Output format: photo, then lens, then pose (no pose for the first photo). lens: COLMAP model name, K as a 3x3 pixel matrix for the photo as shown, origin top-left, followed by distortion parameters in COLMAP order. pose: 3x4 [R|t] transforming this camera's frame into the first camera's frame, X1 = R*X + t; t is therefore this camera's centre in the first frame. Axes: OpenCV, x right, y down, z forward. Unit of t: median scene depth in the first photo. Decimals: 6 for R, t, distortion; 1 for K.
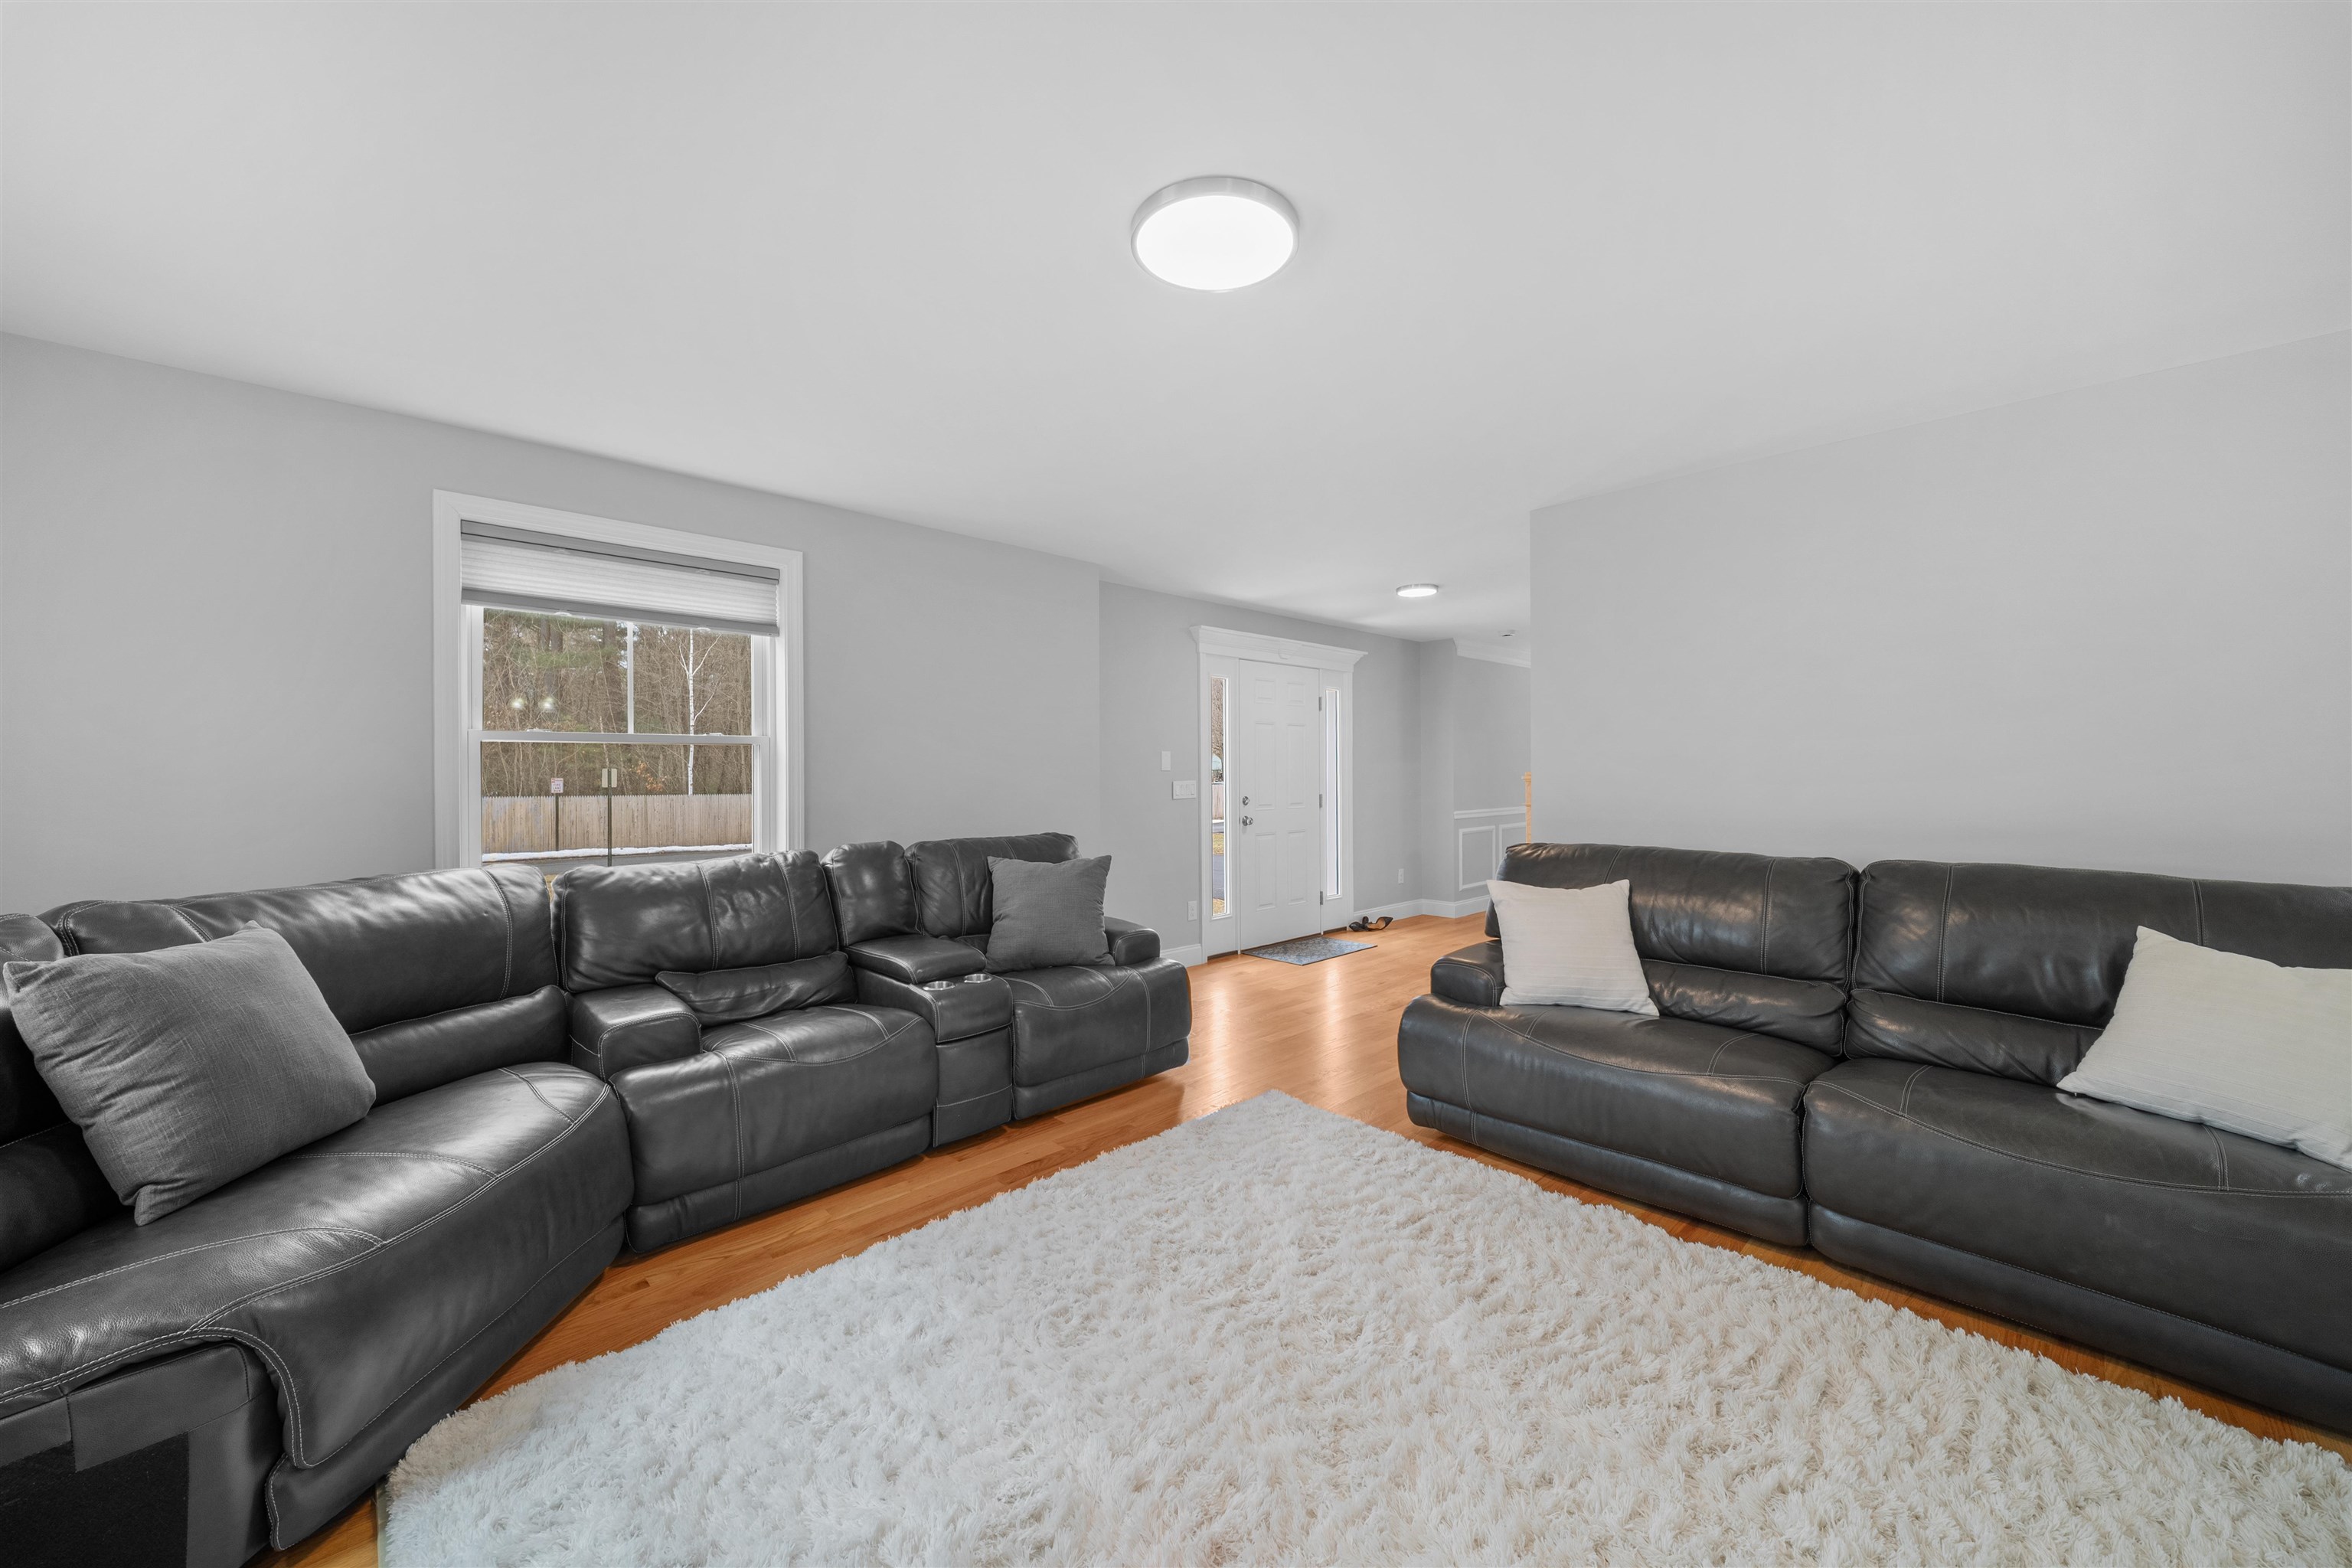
lens RADIAL K [[847.4, 0, 1178.5], [0, 847.4, 777.4], [0, 0, 1]] dist [0.001346, -0.003230]
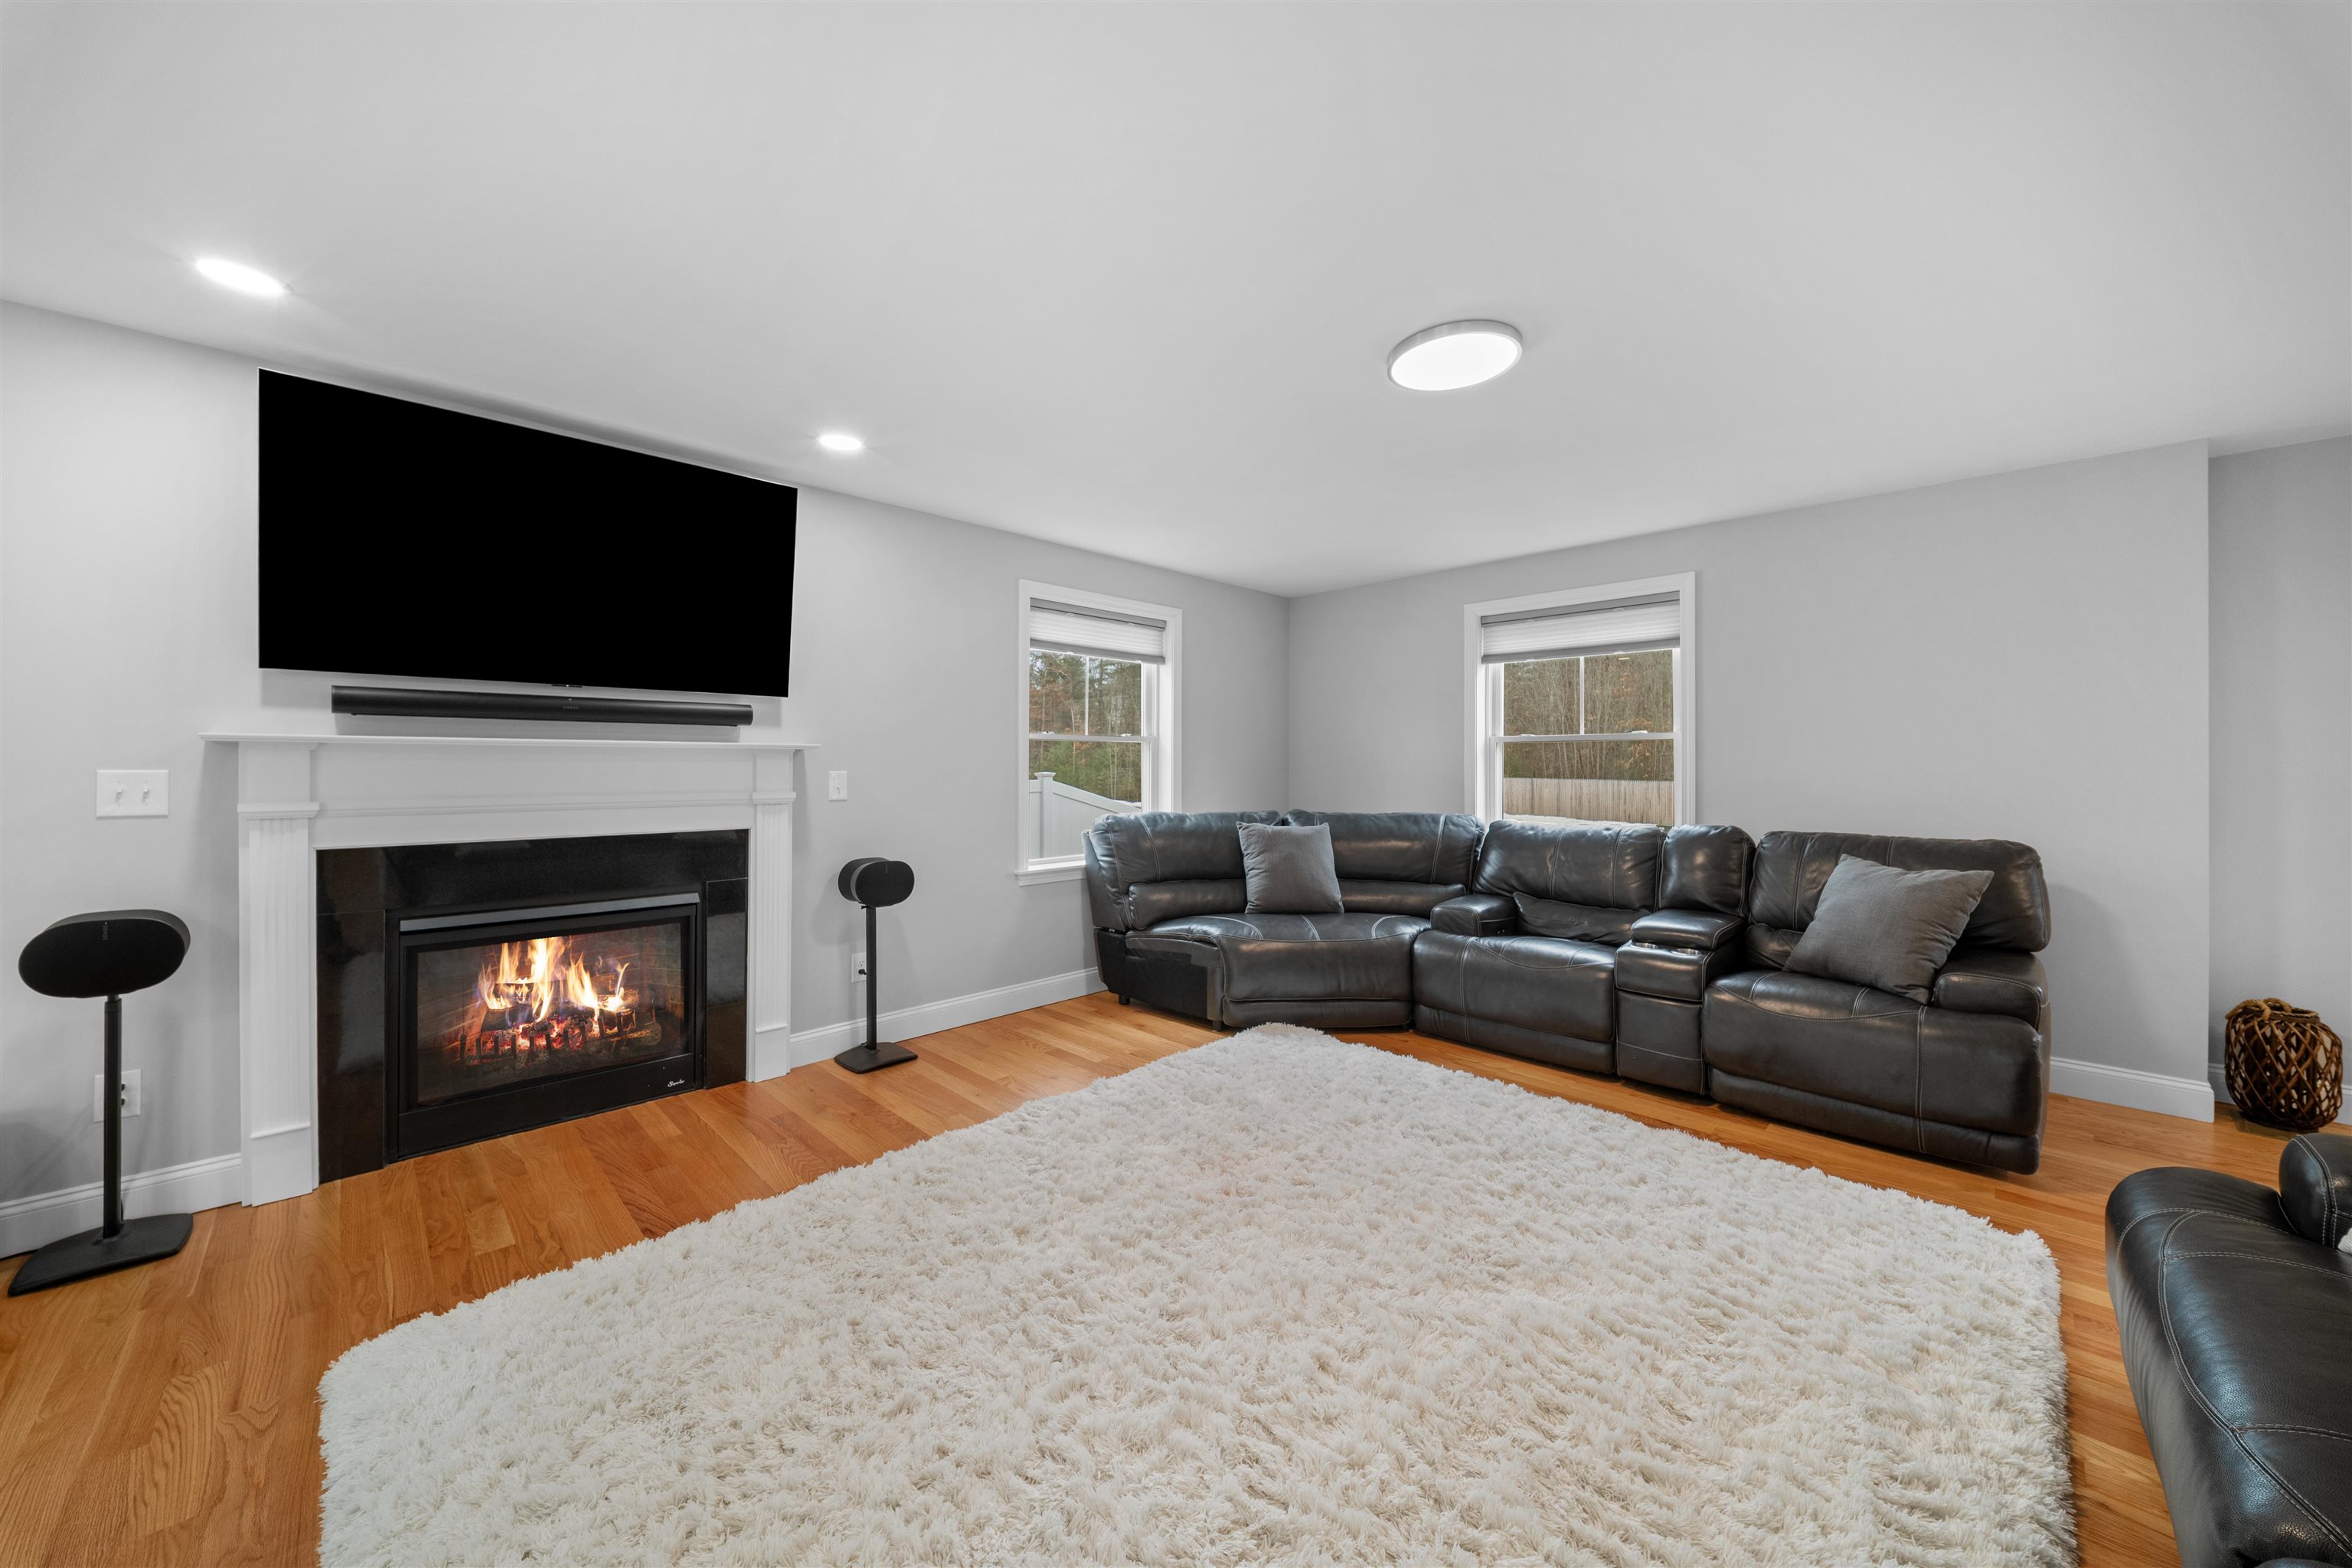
lens RADIAL K [[841.4, 0, 1169.8], [0, 841.4, 753.7], [0, 0, 1]] dist [0.008388, -0.006174]
pose [[0.014249, -0.012179, -0.999824, 0.865046], [-0.007356, 0.999897, -0.012285, 0.002308], [0.999871, 0.007529, 0.014158, 0.340642]]
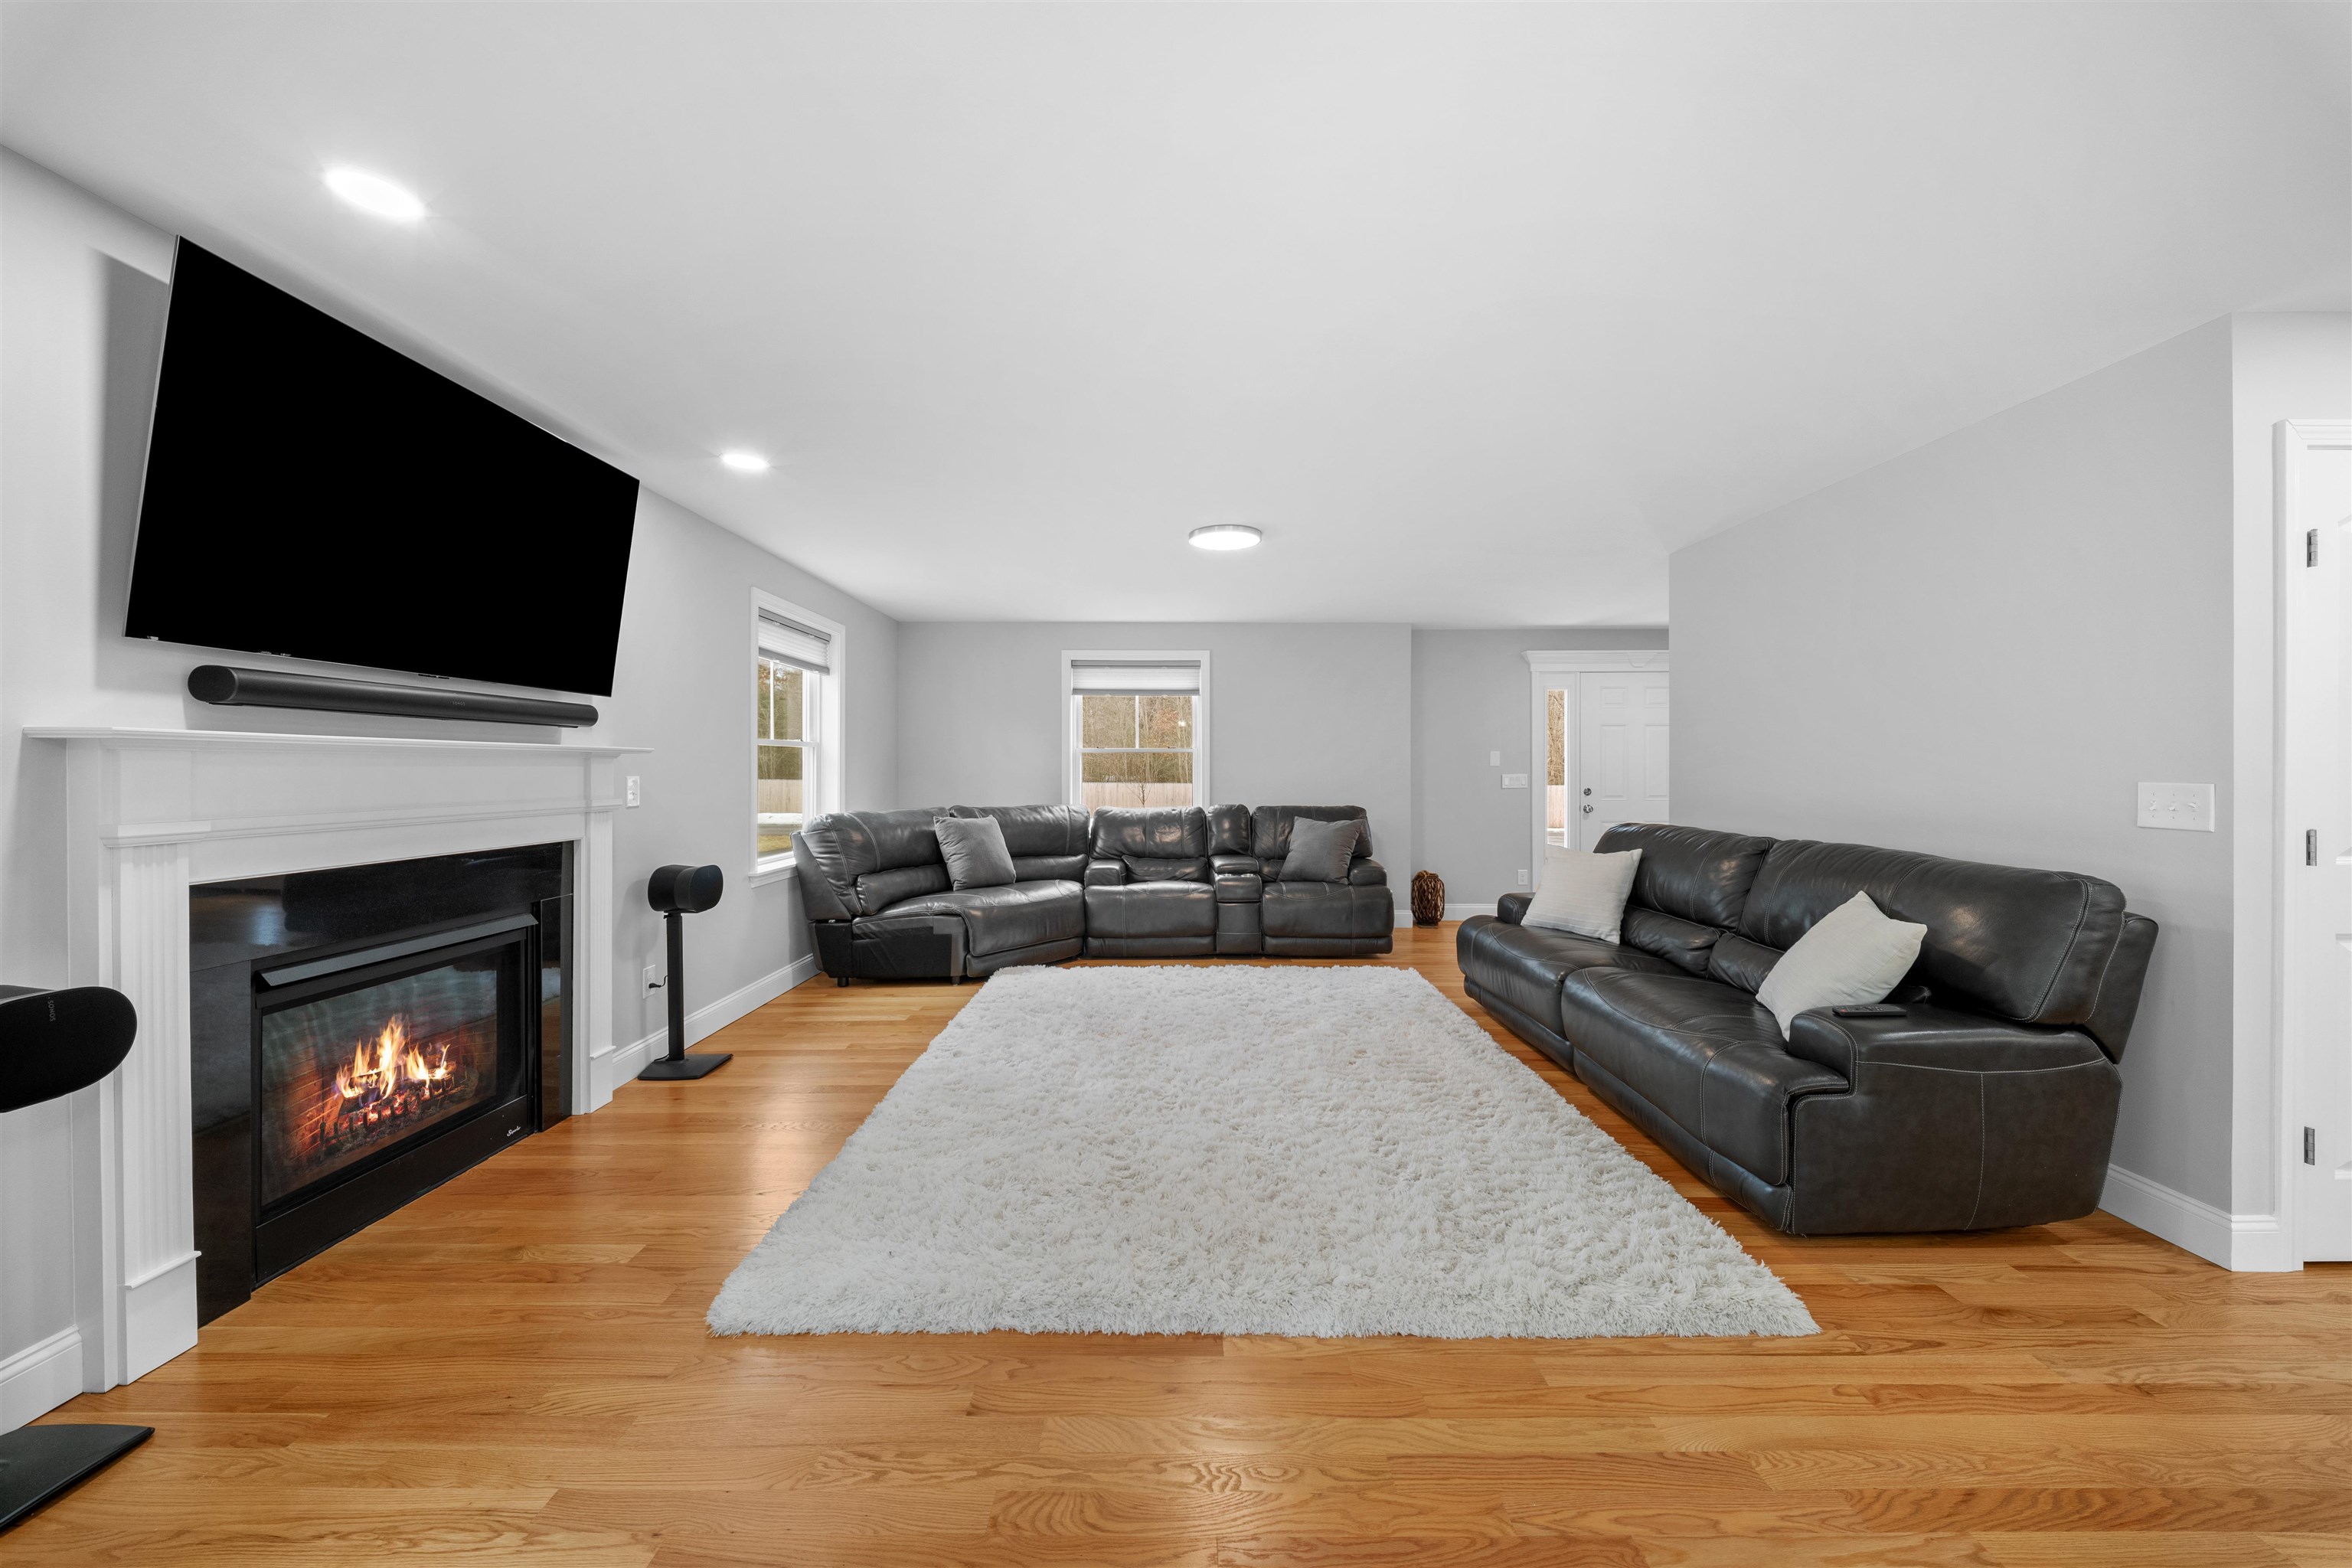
lens RADIAL K [[821.7, 0, 1194.8], [0, 821.7, 776.2], [0, 0, 1]] dist [0.001845, -0.002737]
pose [[0.733123, 0.007790, -0.680051, 0.962079], [-0.005954, 0.999970, 0.005036, 0.006271], [0.680070, 0.000357, 0.733147, -0.445018]]
